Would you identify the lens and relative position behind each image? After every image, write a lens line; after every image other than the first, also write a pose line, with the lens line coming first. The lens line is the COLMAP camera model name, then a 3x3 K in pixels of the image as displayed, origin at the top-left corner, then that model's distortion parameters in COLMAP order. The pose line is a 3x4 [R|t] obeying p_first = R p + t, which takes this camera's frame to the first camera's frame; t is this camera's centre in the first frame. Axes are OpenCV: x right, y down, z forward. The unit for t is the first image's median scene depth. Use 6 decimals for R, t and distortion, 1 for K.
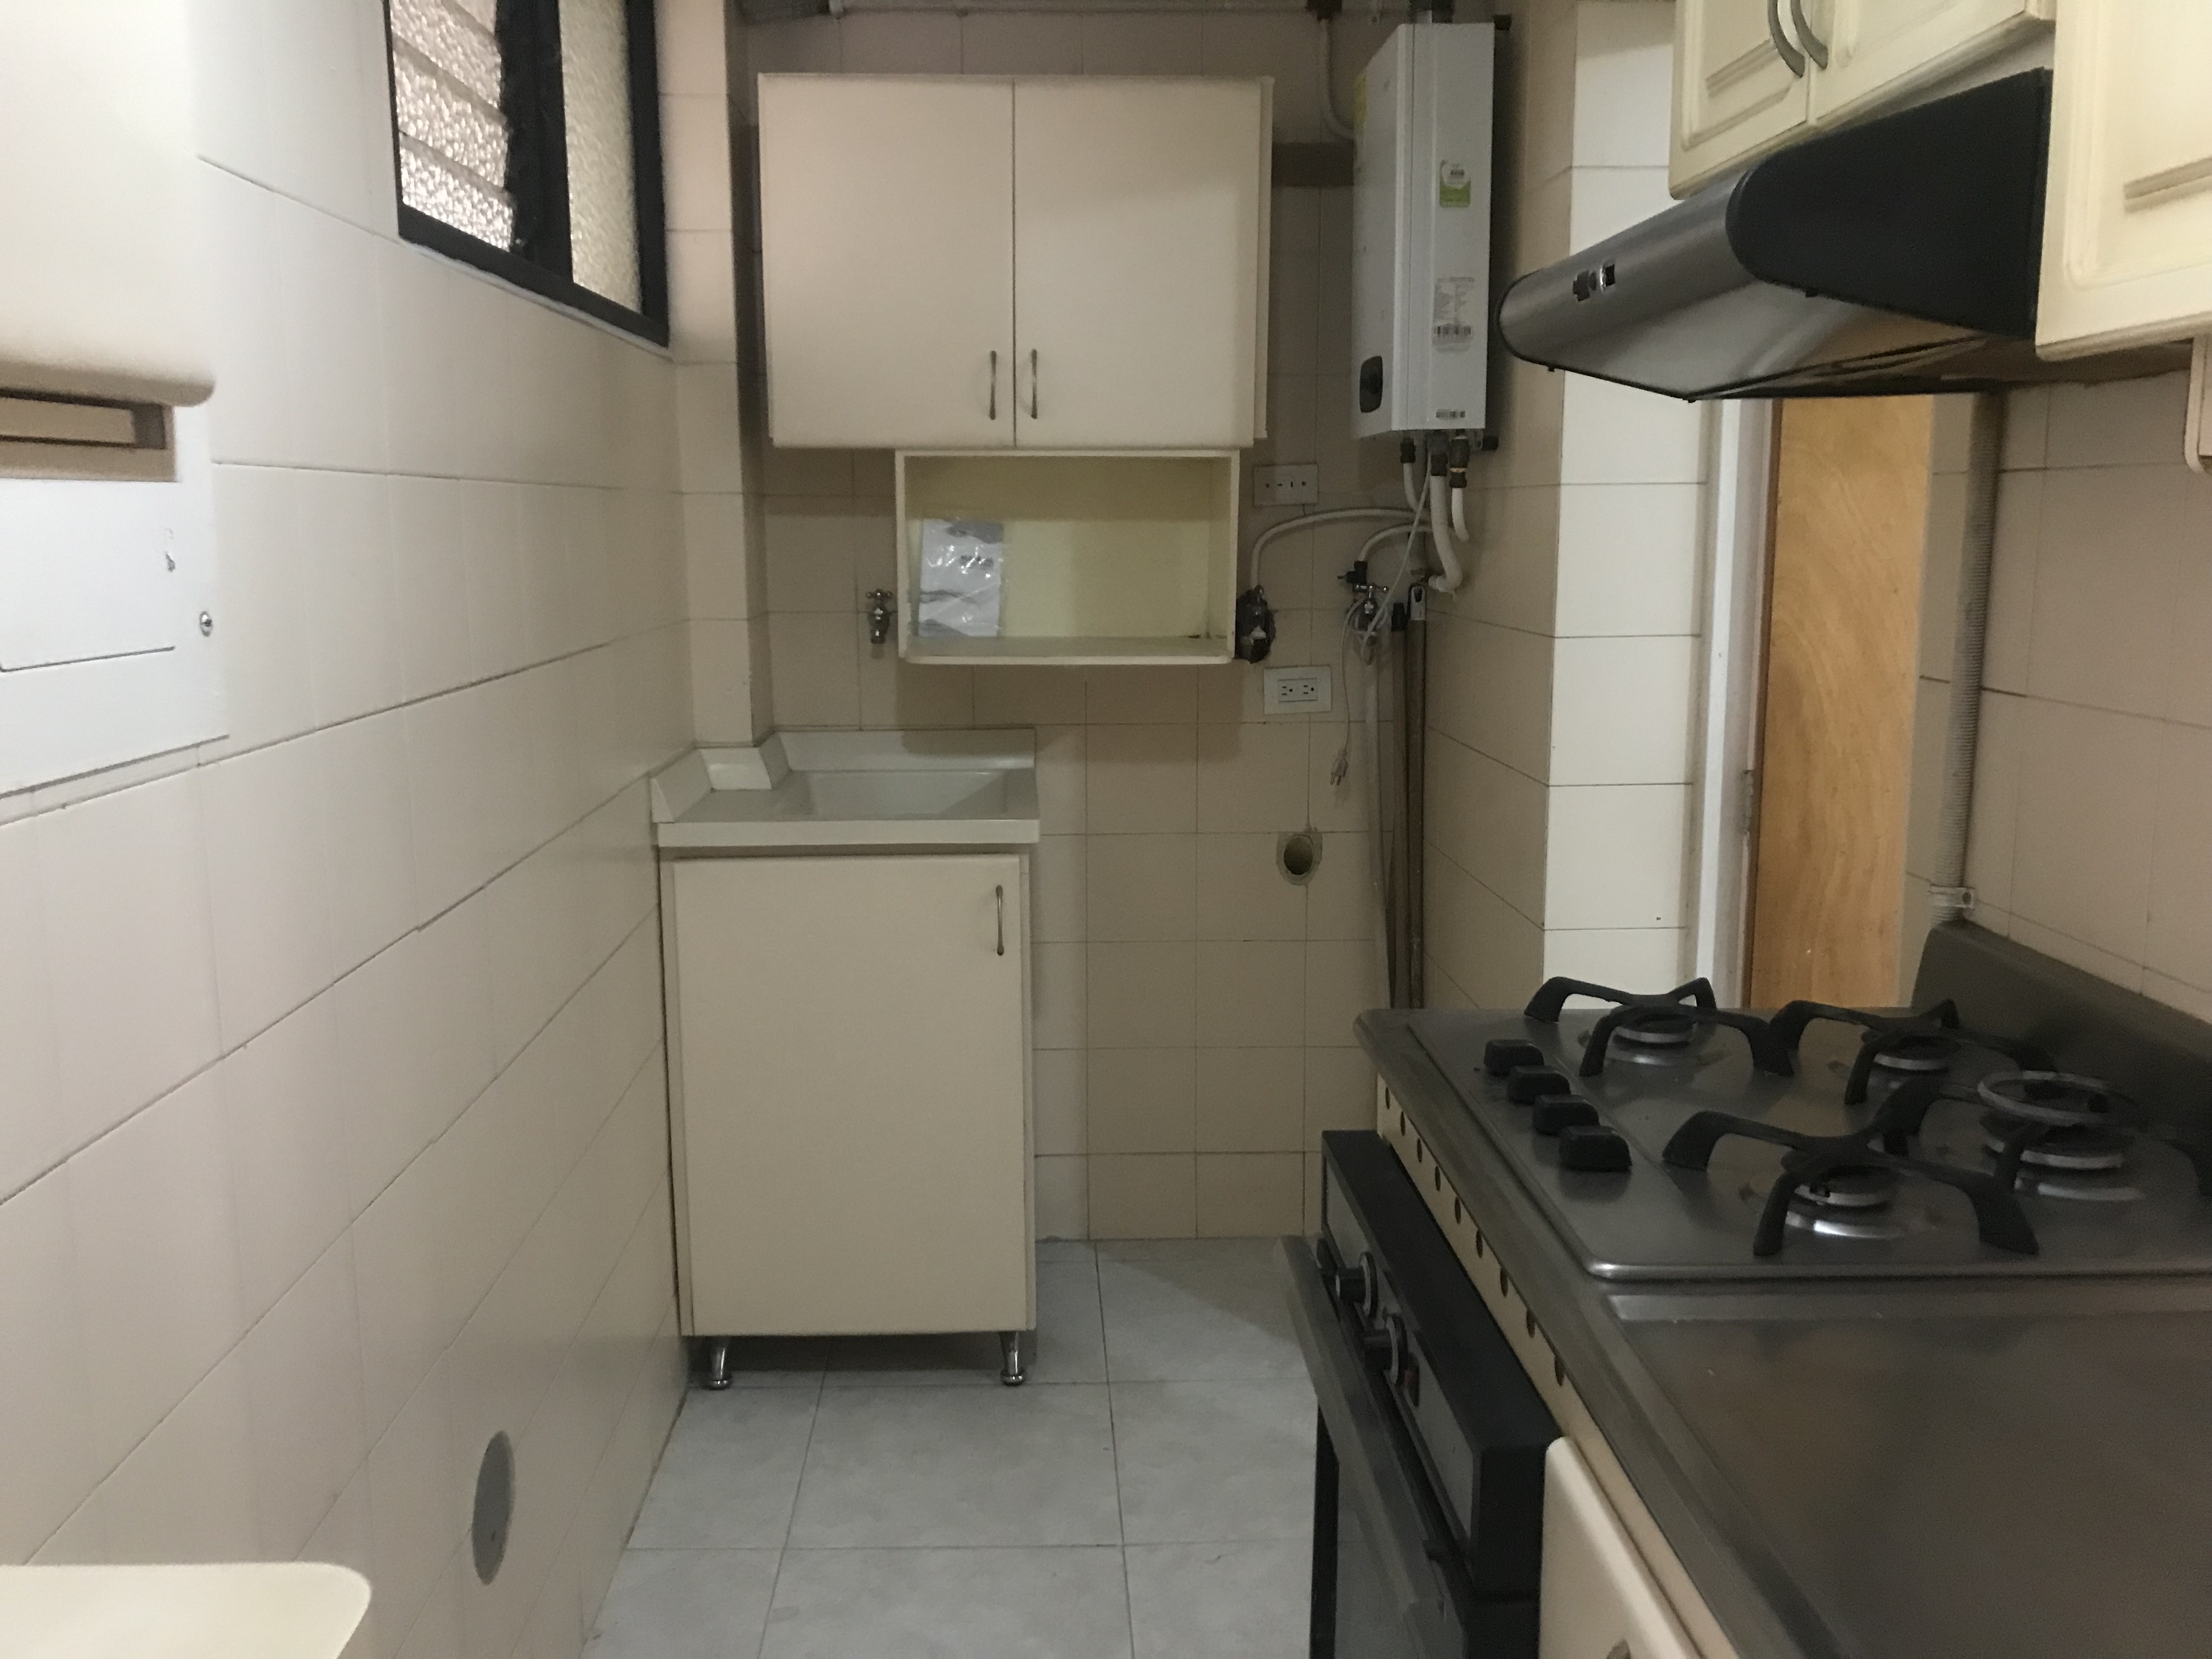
lens RADIAL K [[1815.7, 0, 1070.4], [0, 1815.7, 821.2], [0, 0, 1]] dist [0.011379, 0.010772]
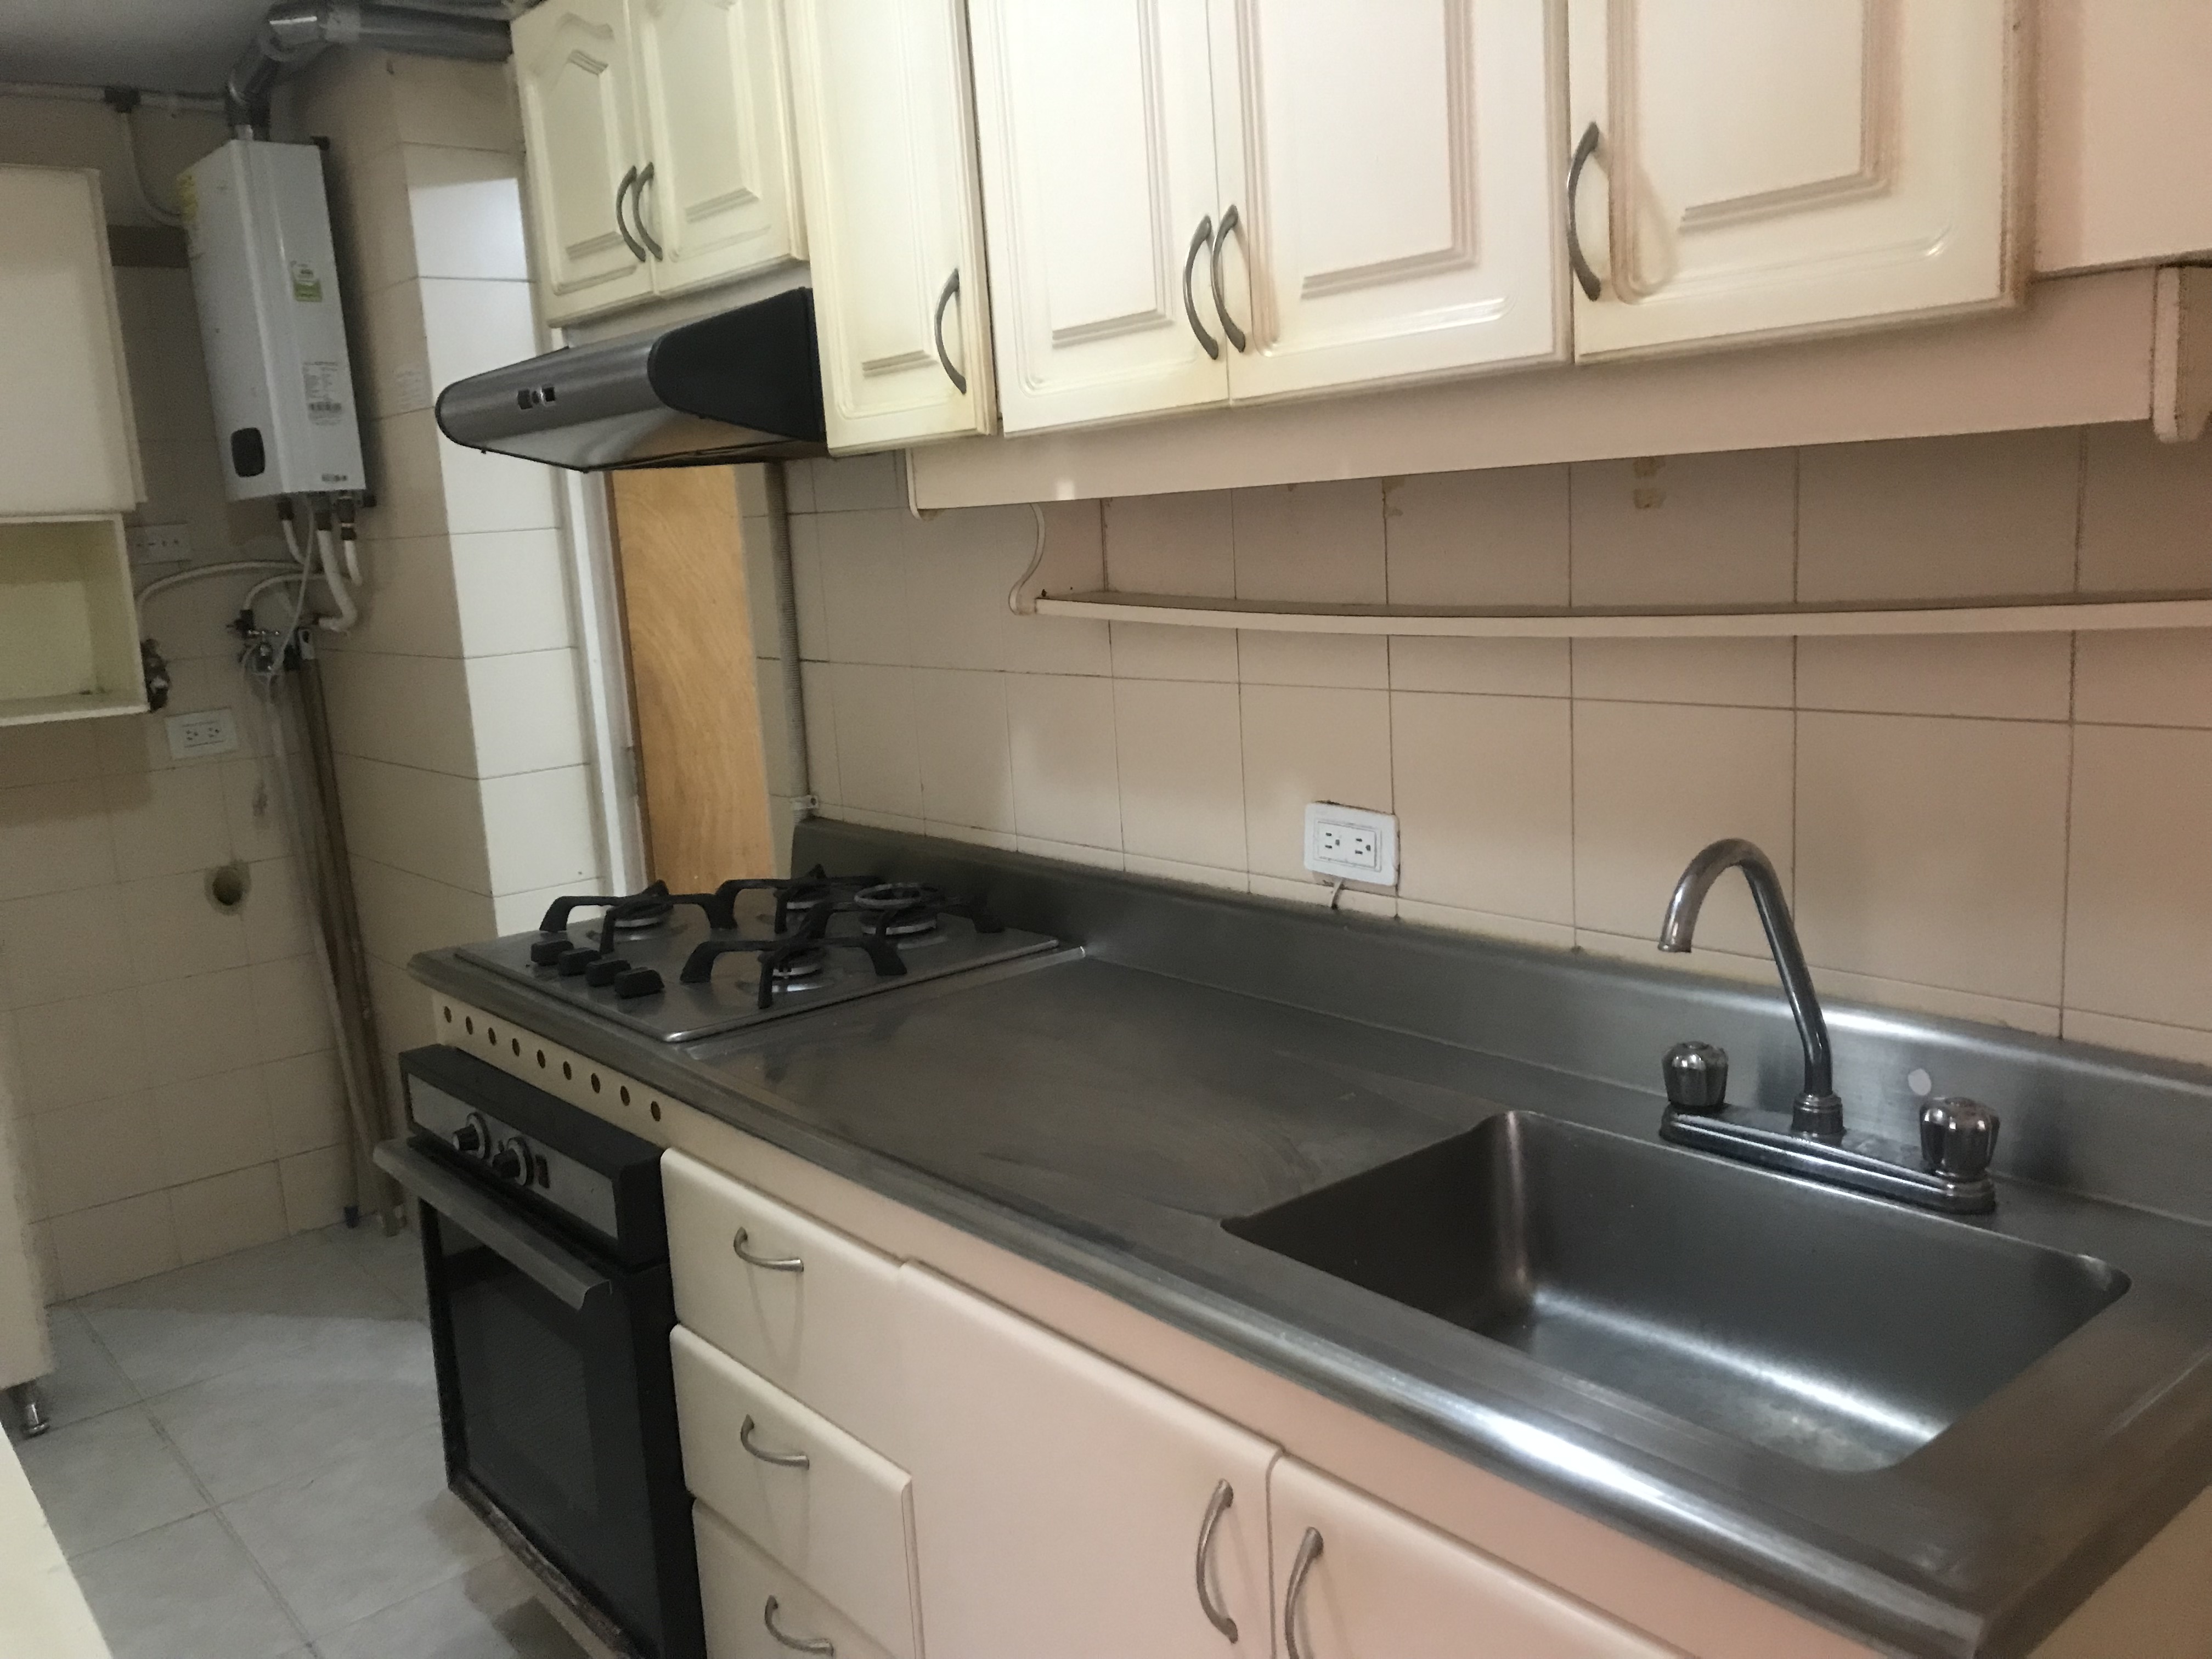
lens RADIAL K [[1815.7, 0, 1070.4], [0, 1815.7, 821.2], [0, 0, 1]] dist [0.011379, 0.010772]
pose [[0.787370, -0.140794, 0.600188, -0.161791], [0.152406, 0.987807, 0.031786, 0.030155], [-0.597345, 0.066445, 0.799227, -0.212743]]
